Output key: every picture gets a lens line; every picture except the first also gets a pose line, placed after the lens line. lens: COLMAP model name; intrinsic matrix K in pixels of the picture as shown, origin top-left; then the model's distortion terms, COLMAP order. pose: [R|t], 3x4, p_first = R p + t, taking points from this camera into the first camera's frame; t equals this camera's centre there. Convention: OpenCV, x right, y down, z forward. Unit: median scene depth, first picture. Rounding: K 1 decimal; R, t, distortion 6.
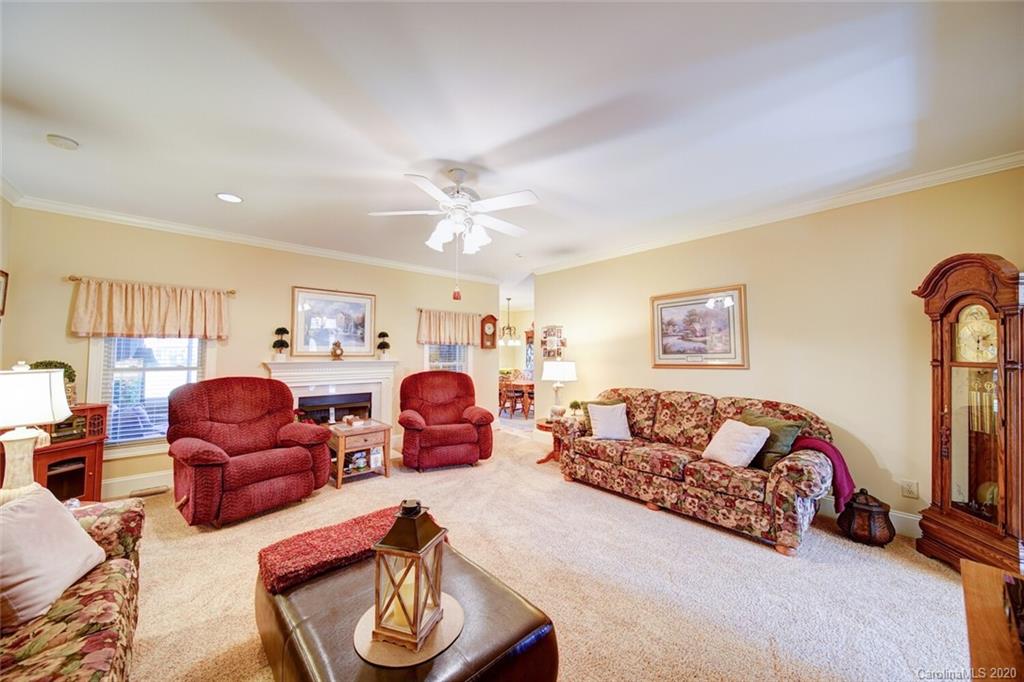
lens RADIAL K [[360.5, 0, 510.5], [0, 360.5, 339.4], [0, 0, 1]] dist [-0.000643, -0.001307]
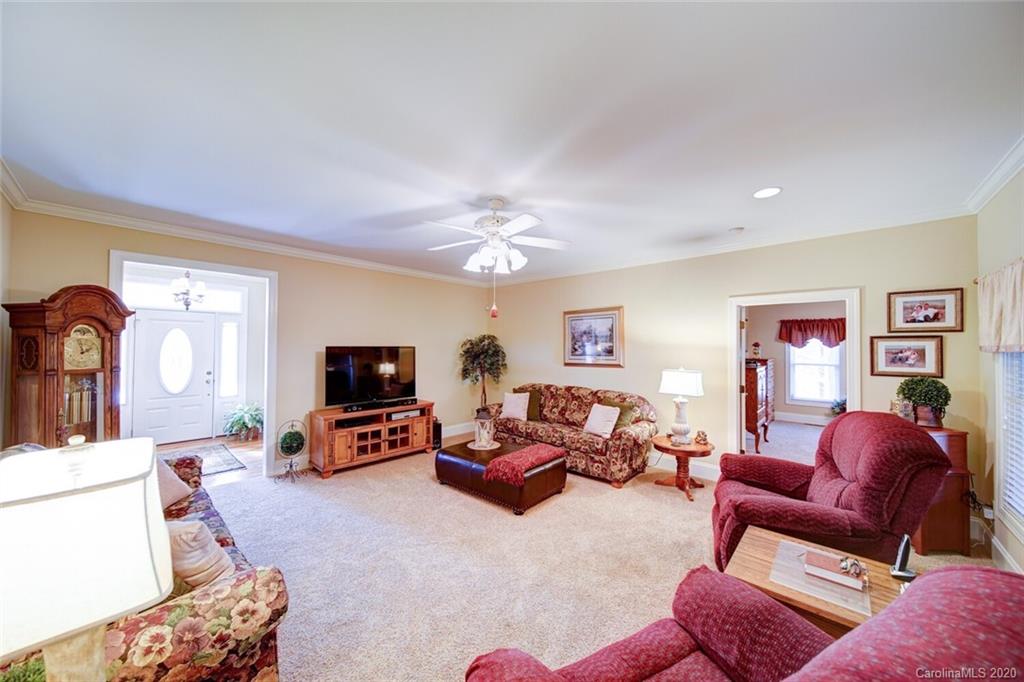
lens RADIAL K [[360.5, 0, 510.2], [0, 360.5, 340.4], [0, 0, 1]] dist [-0.000643, -0.001307]
pose [[-0.994409, -0.010940, -0.105025, -0.053510], [-0.005370, 0.998571, -0.053168, 0.012857], [0.105457, -0.052306, -0.993047, 1.376601]]
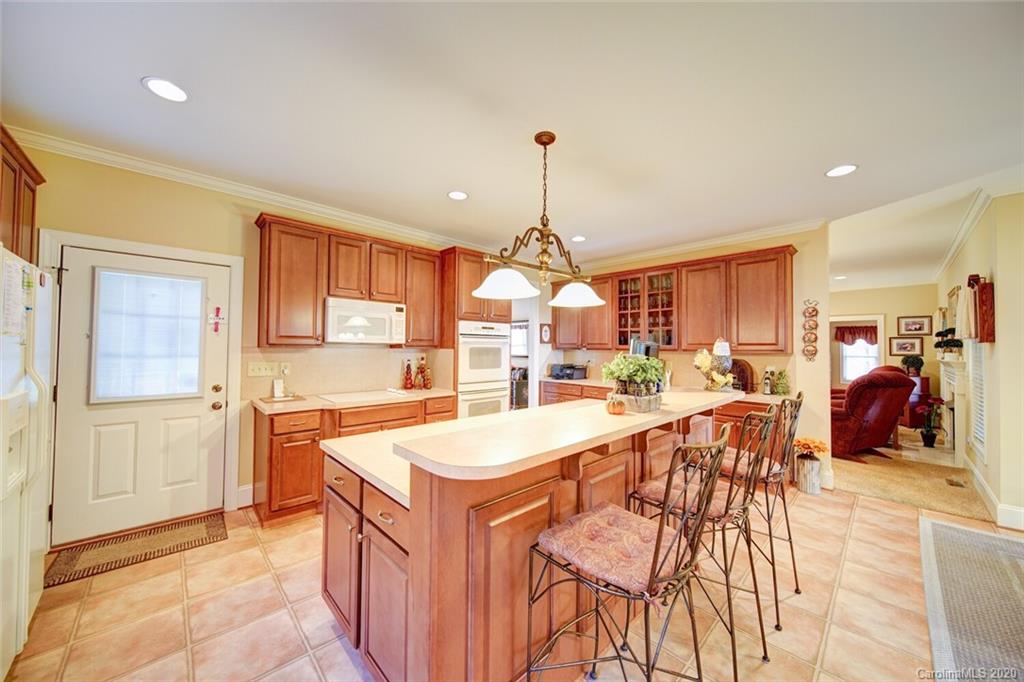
lens RADIAL K [[360.5, 0, 507.9], [0, 360.5, 338.4], [0, 0, 1]] dist [-0.000643, -0.001307]
pose [[-0.999414, -0.013706, -0.031359, 0.940469], [-0.011754, 0.998031, -0.061619, 0.089548], [0.032141, -0.061214, -0.997607, 2.324519]]
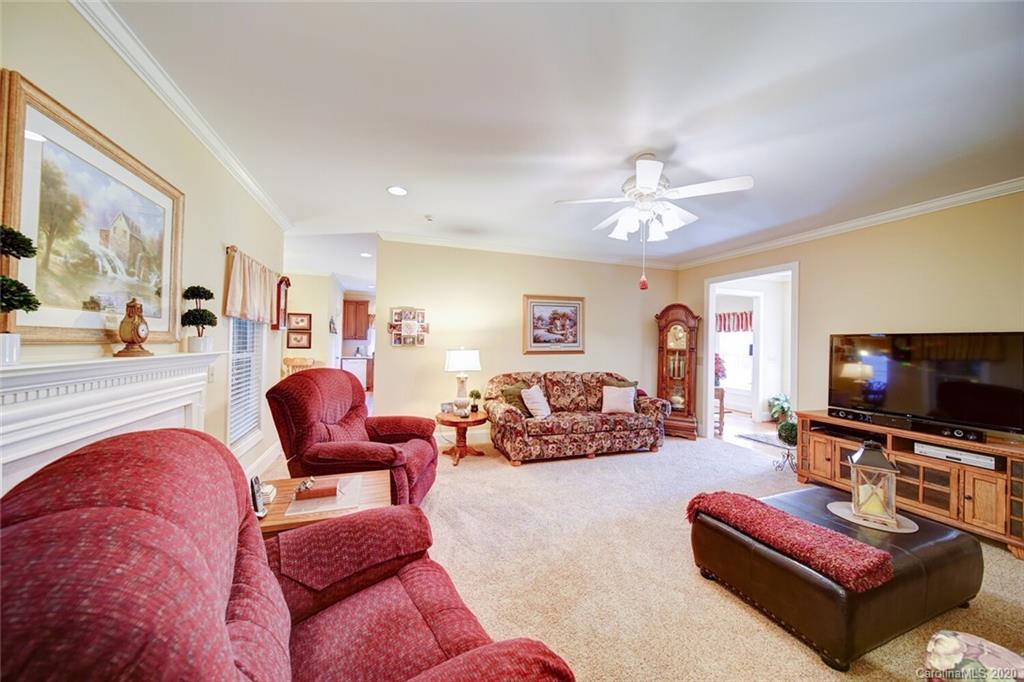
lens RADIAL K [[360.5, 0, 511.0], [0, 360.5, 338.5], [0, 0, 1]] dist [-0.000643, -0.001307]
pose [[0.376635, 0.015640, 0.926230, -0.776838], [-0.053553, 0.998553, 0.004915, 0.024606], [-0.924813, -0.051453, 0.376928, 0.627622]]
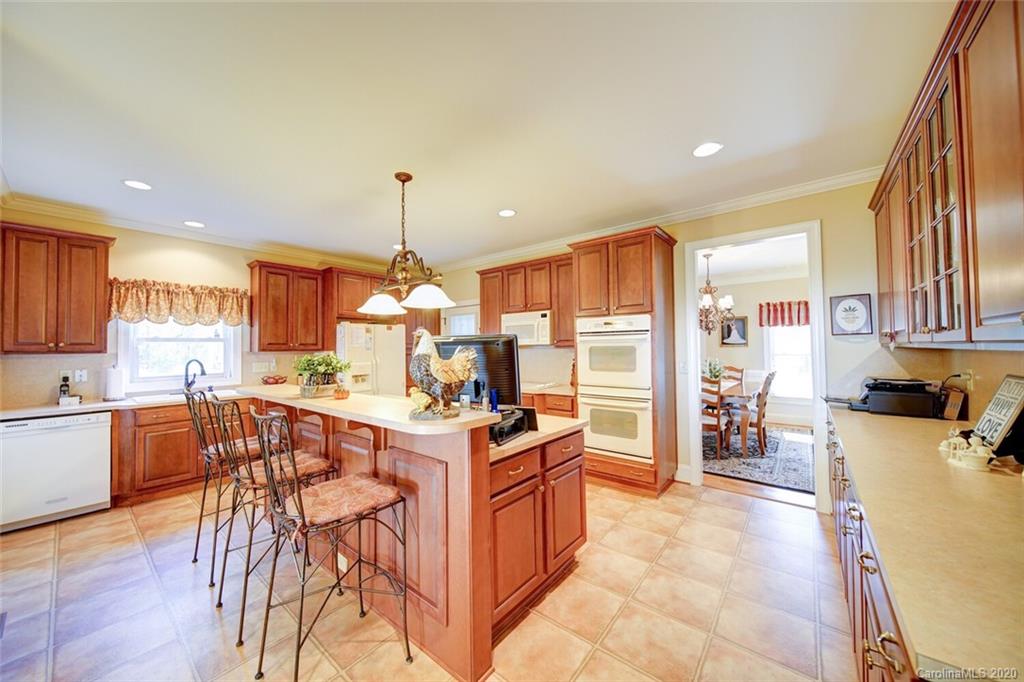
lens RADIAL K [[360.5, 0, 514.1], [0, 360.5, 338.5], [0, 0, 1]] dist [-0.000643, -0.001307]
pose [[-0.167352, 0.025363, 0.985571, 0.162855], [-0.026241, 0.999200, -0.030169, 0.066385], [-0.985548, -0.030911, -0.166553, 1.680783]]
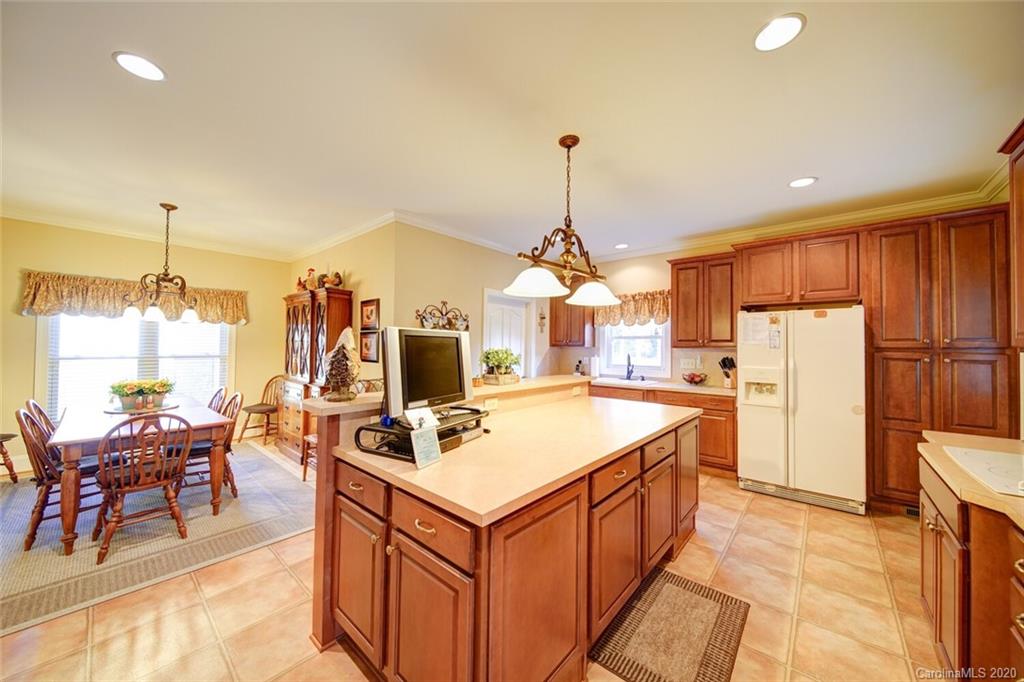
lens RADIAL K [[360.5, 0, 510.6], [0, 360.5, 339.3], [0, 0, 1]] dist [-0.000643, -0.001307]
pose [[0.992202, 0.009849, 0.124249, 0.710082], [-0.012309, 0.999743, 0.019044, 0.051322], [-0.124030, -0.020425, 0.992068, 1.210892]]
